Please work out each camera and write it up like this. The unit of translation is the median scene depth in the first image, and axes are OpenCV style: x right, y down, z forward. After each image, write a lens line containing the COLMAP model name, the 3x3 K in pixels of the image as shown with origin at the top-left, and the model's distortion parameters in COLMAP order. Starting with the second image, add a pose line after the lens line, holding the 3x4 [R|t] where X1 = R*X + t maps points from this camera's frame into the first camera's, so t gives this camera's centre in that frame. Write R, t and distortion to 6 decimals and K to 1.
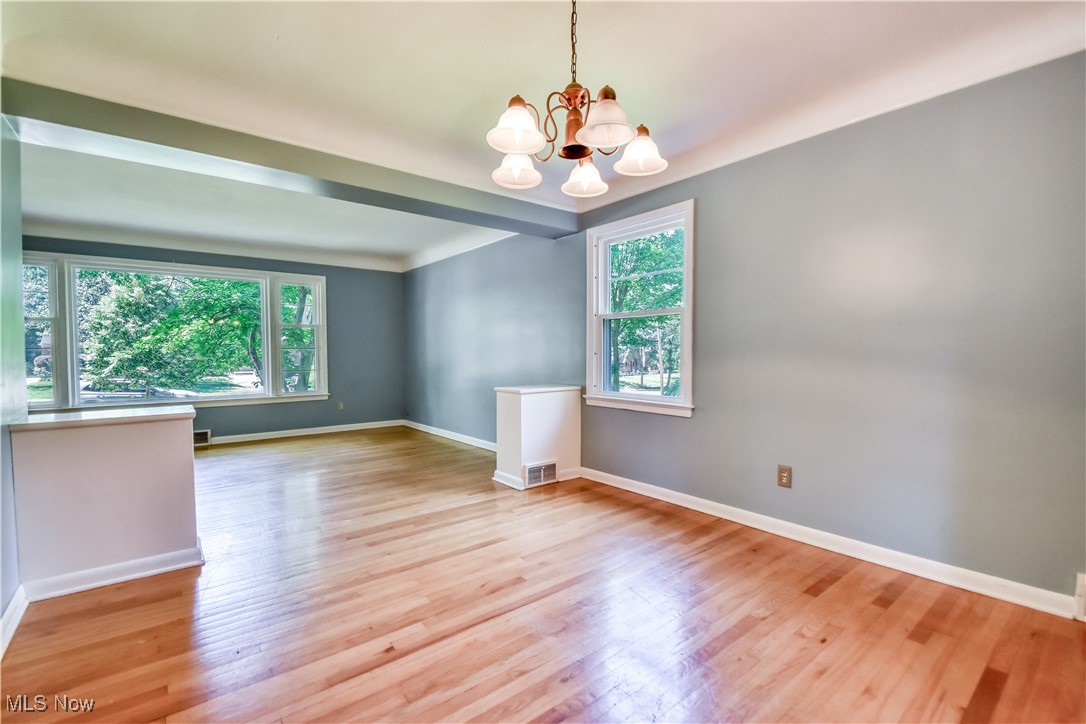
lens RADIAL K [[476.8, 0, 545.0], [0, 476.8, 366.2], [0, 0, 1]] dist [0.002826, -0.007775]
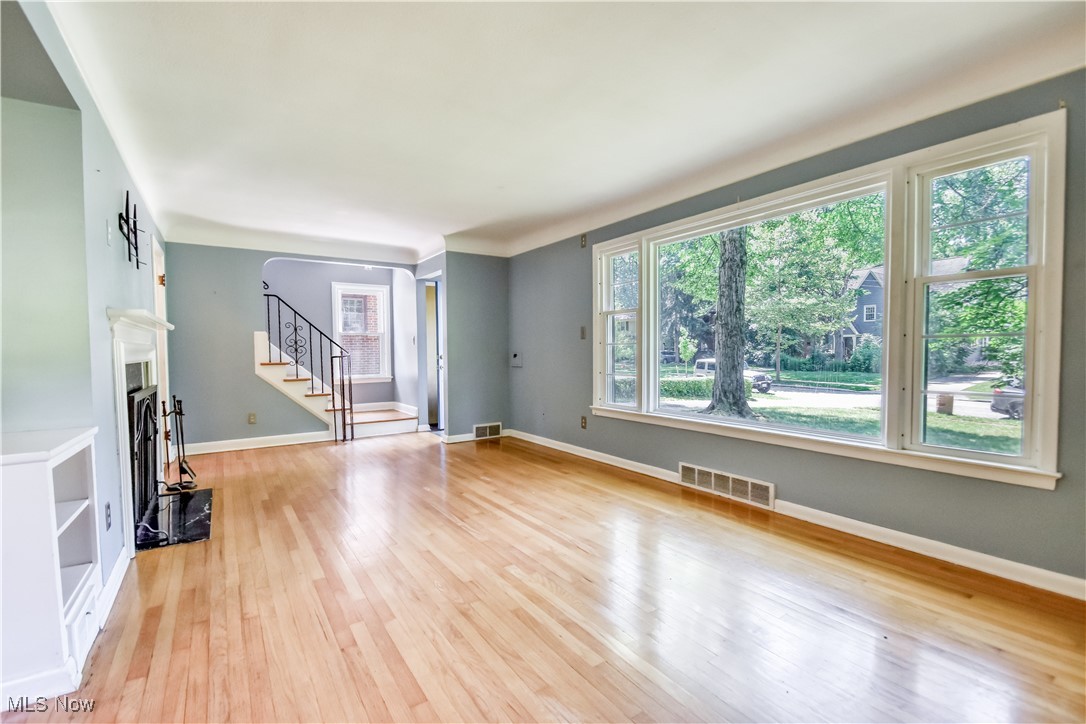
lens RADIAL K [[476.8, 0, 546.4], [0, 476.8, 370.0], [0, 0, 1]] dist [0.002826, -0.007775]
pose [[-0.085782, 0.048382, -0.995139, -0.224500], [-0.023160, 0.998453, 0.050540, -0.044659], [0.996045, 0.027383, -0.084528, 1.402509]]
